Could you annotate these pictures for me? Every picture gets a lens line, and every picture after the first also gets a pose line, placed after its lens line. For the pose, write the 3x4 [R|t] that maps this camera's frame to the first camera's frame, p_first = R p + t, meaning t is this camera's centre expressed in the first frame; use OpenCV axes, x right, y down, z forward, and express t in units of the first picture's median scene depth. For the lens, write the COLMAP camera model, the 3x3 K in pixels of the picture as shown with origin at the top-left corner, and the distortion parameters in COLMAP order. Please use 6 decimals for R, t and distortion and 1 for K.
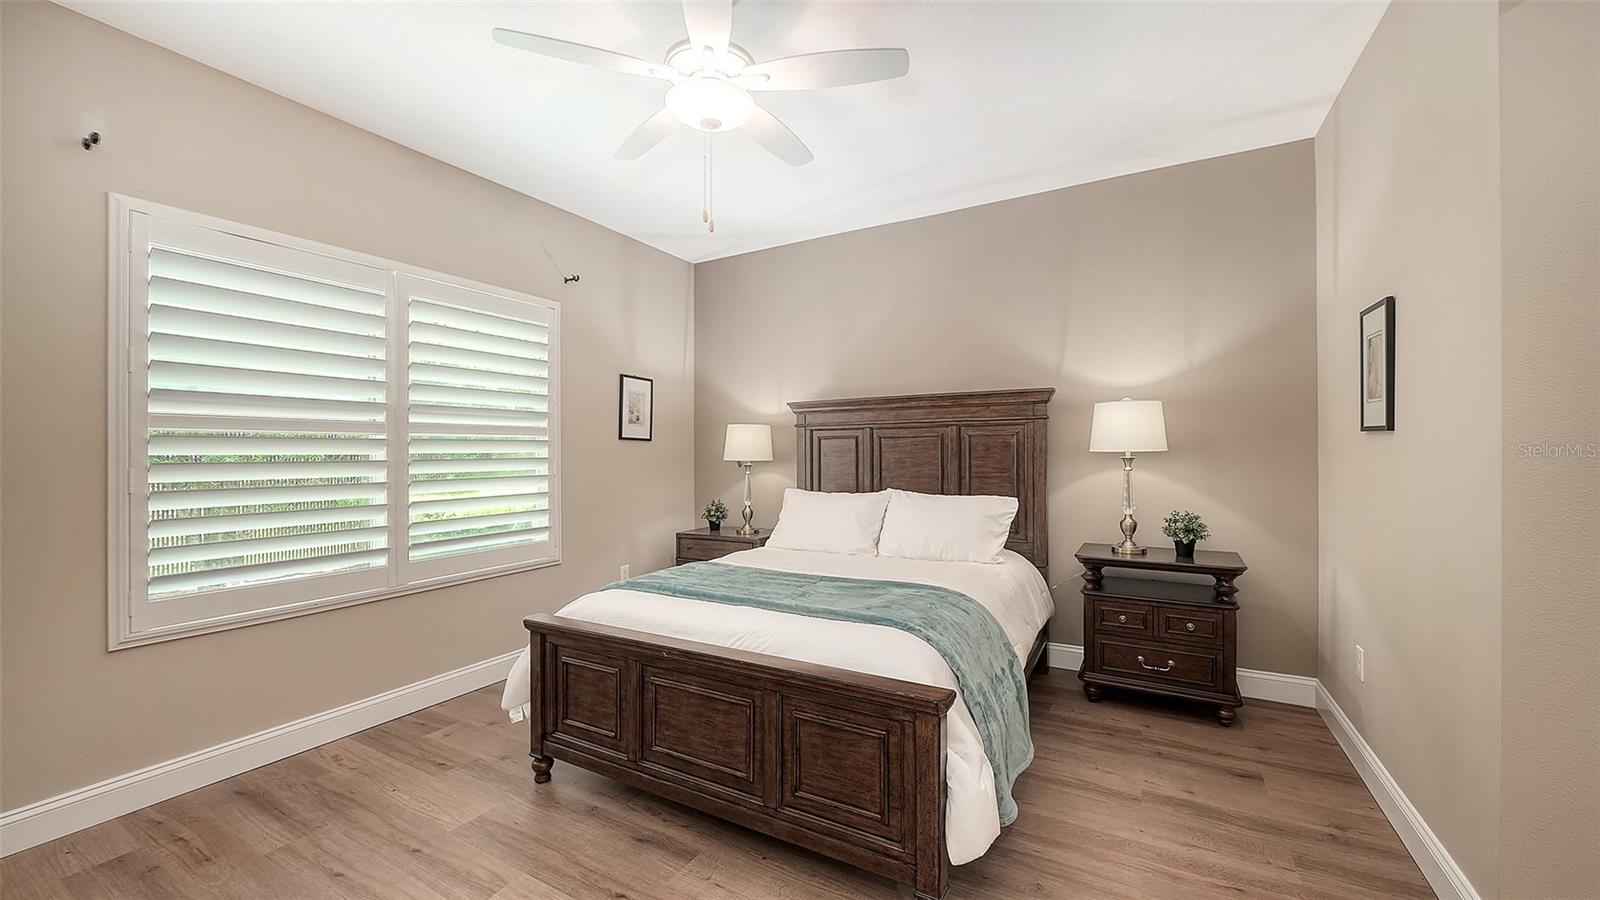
lens RADIAL K [[608.6, 0, 799.3], [0, 608.6, 455.9], [0, 0, 1]] dist [0.001101, -0.000086]
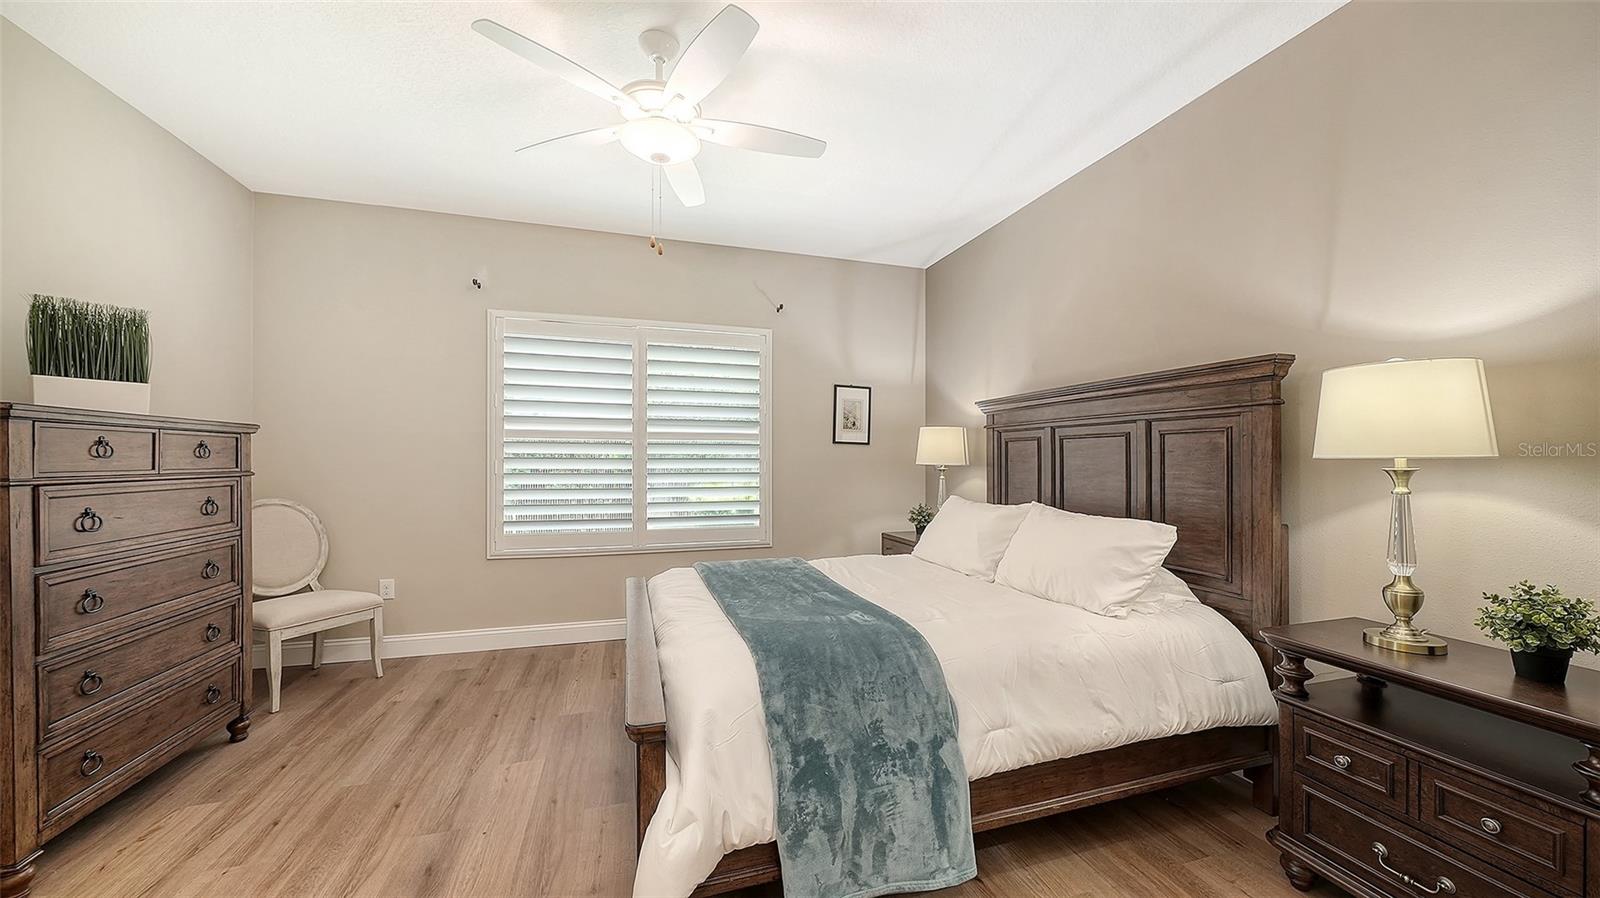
lens RADIAL K [[563.9, 0, 802.6], [0, 563.9, 457.4], [0, 0, 1]] dist [-0.003045, -0.000424]
pose [[0.728531, 0.010505, -0.684932, 0.442665], [-0.015192, 0.999884, -0.000823, 0.000588], [0.684844, 0.011005, 0.728606, 0.249888]]
